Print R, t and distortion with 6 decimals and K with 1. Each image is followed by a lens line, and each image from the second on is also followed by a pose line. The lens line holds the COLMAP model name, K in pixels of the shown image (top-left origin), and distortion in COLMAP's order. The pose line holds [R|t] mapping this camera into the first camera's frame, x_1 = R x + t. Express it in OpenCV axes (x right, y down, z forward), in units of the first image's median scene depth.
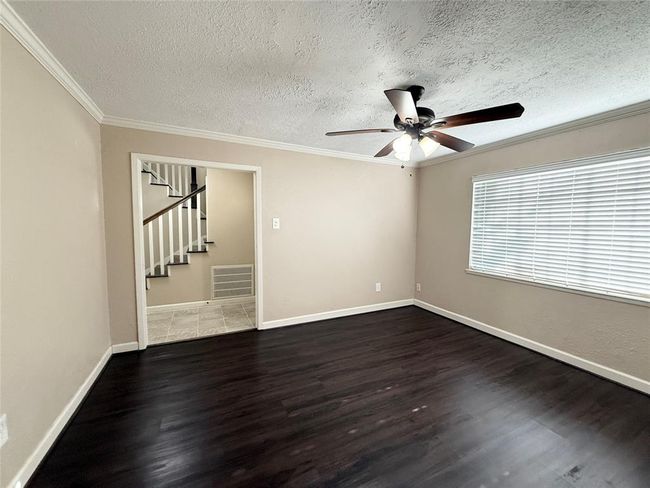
lens RADIAL K [[260.2, 0, 324.8], [0, 260.2, 243.5], [0, 0, 1]] dist [0.000040, 0.000431]
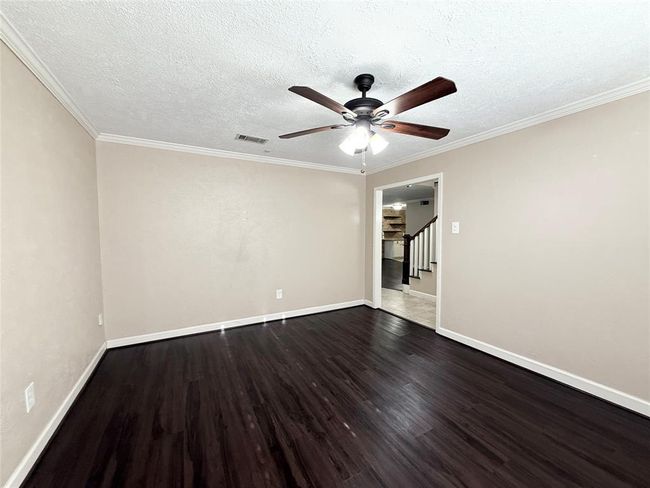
lens RADIAL K [[260.2, 0, 323.6], [0, 260.2, 242.9], [0, 0, 1]] dist [0.000040, 0.000431]
pose [[0.046838, 0.032640, -0.998369, 0.870698], [-0.067894, 0.997259, 0.029419, -0.021310], [0.996592, 0.066405, 0.048926, 0.579816]]
